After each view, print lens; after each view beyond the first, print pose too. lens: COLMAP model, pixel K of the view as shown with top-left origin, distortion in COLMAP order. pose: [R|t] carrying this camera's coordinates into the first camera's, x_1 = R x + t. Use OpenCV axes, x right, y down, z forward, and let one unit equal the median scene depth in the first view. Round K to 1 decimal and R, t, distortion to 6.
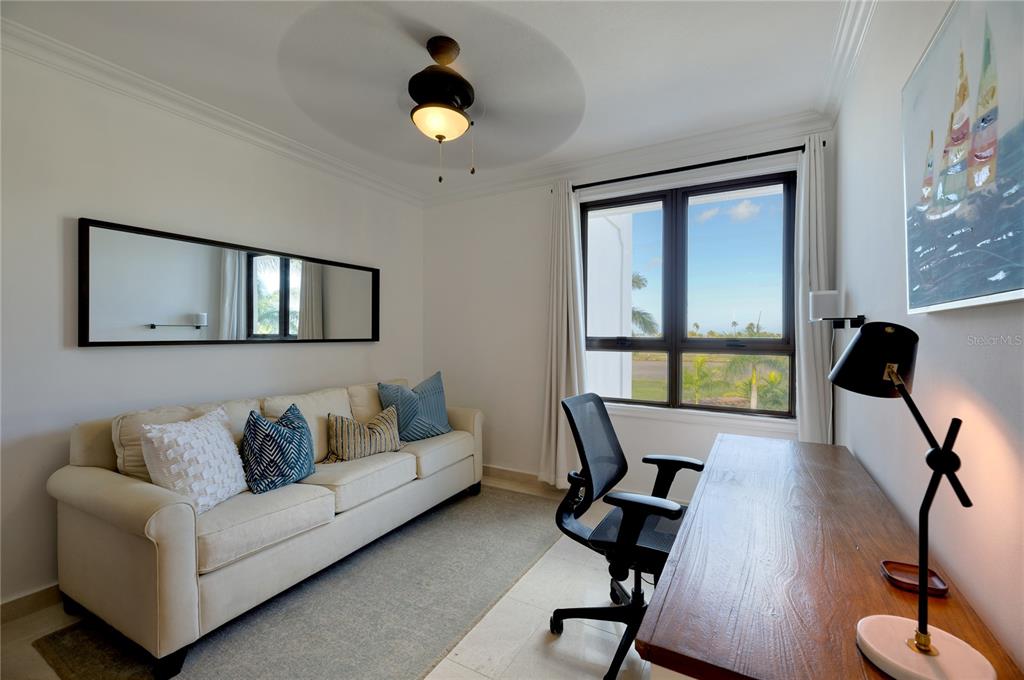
lens RADIAL K [[421.3, 0, 512.0], [0, 421.3, 340.0], [0, 0, 1]] dist [0.000020, -0.000091]
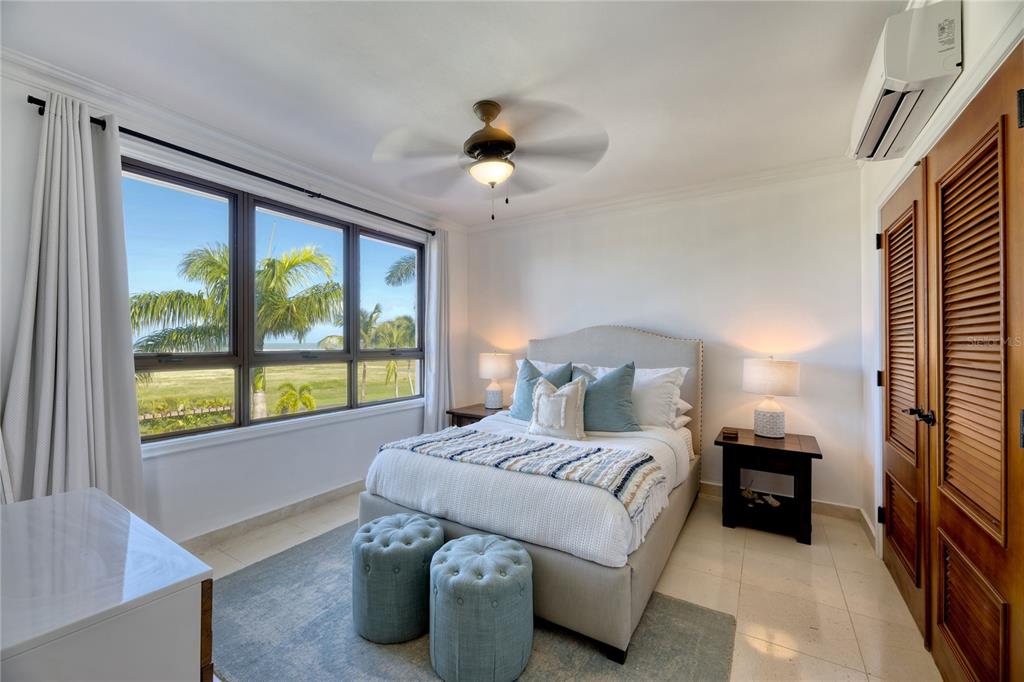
lens RADIAL K [[421.3, 0, 512.0], [0, 421.3, 341.0], [0, 0, 1]] dist [0.000020, -0.000091]
pose [[0.032635, 0.007124, 0.999442, -0.755211], [0.005669, 0.999957, -0.007313, -0.017046], [-0.999451, 0.005904, 0.032594, 0.515204]]
